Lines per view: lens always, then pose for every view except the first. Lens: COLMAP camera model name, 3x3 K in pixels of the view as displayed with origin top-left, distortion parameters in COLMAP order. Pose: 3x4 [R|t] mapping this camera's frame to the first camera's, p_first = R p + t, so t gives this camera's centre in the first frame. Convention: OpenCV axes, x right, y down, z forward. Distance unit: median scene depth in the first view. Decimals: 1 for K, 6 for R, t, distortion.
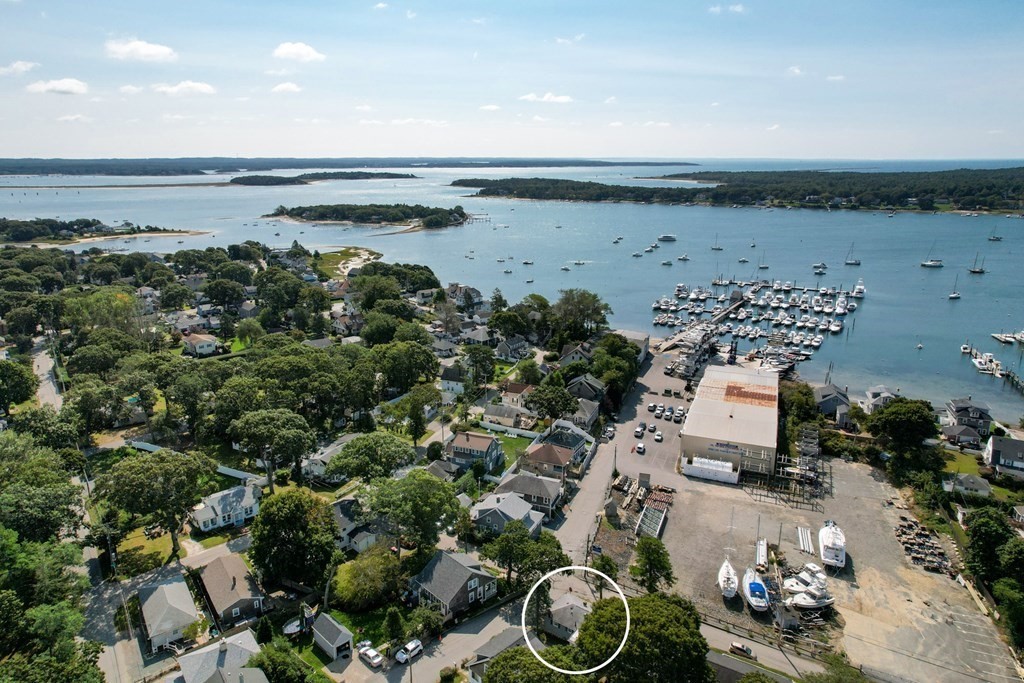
lens RADIAL K [[730.0, 0, 512.0], [0, 730.0, 341.5], [0, 0, 1]] dist [-0.040370, 0.052883]
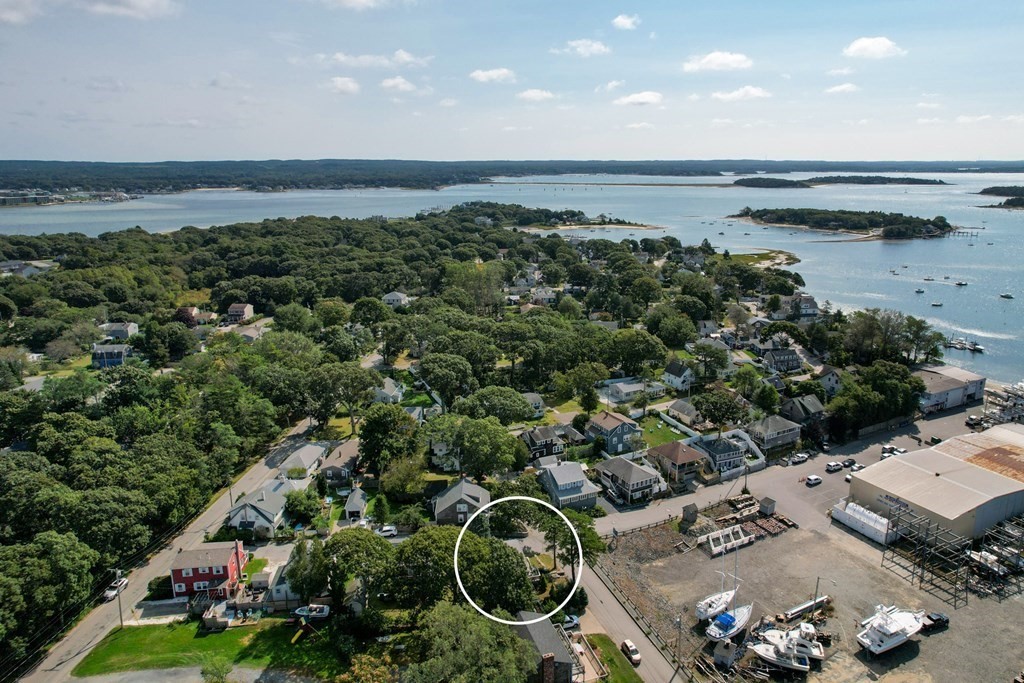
lens RADIAL K [[730.0, 0, 512.0], [0, 730.0, 341.5], [0, 0, 1]] dist [-0.040370, 0.052883]
pose [[0.755425, 0.157609, -0.635997, 0.110552], [-0.159676, 0.985658, 0.054600, -0.003489], [0.635481, 0.060307, 0.769758, 0.013383]]
